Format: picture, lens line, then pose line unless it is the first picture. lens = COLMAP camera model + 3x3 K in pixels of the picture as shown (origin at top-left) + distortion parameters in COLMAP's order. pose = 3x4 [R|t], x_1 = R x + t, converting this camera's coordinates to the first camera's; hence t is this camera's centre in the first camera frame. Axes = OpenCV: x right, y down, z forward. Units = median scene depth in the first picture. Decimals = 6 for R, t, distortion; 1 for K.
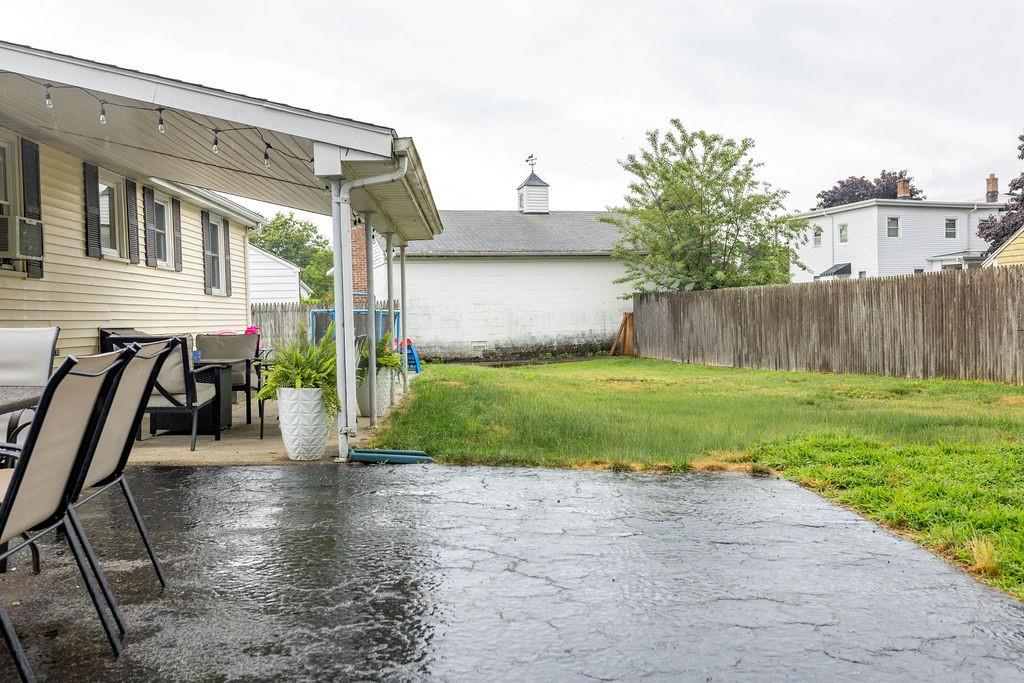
lens RADIAL K [[975.4, 0, 515.0], [0, 975.4, 306.2], [0, 0, 1]] dist [0.012364, 0.009250]
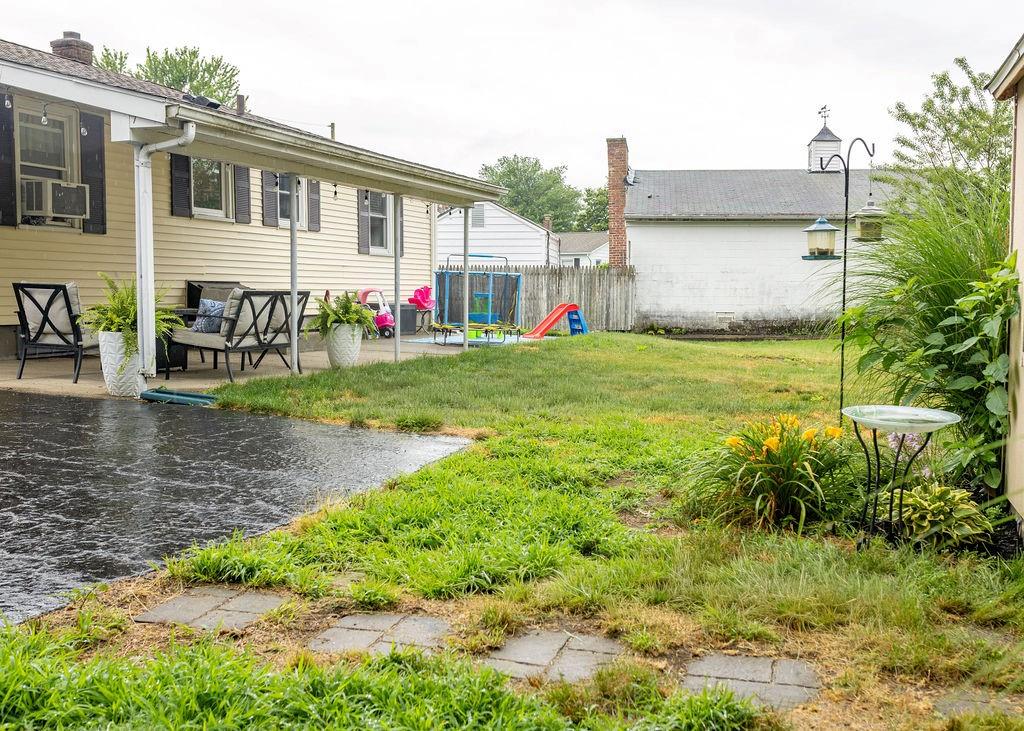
lens RADIAL K [[1036.7, 0, 512.0], [0, 1036.7, 343.7], [0, 0, 1]] dist [-0.002917, 0.004120]
pose [[0.931454, 0.050421, -0.360350, 0.273235], [-0.025965, 0.997038, 0.072392, -0.000636], [0.362932, -0.058074, 0.930004, 0.020785]]
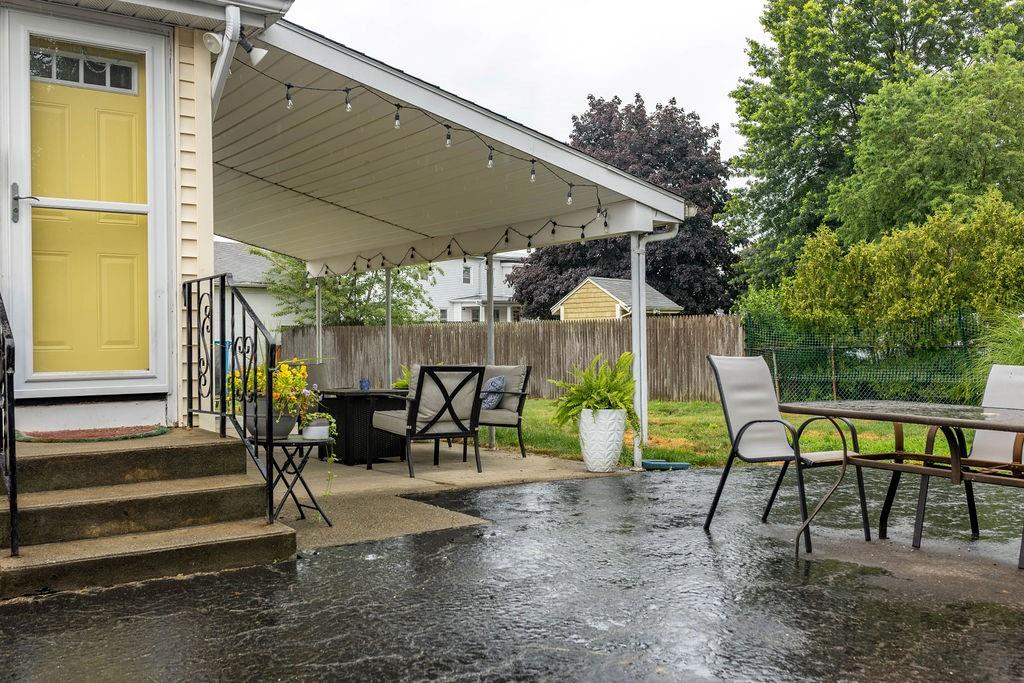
lens RADIAL K [[961.7, 0, 512.0], [0, 961.7, 341.5], [0, 0, 1]] dist [0.013809, 0.015892]
pose [[0.847699, 0.014879, 0.530269, -0.397875], [-0.016080, 0.999868, -0.002349, 0.002705], [-0.530234, -0.006535, 0.847826, 0.035506]]
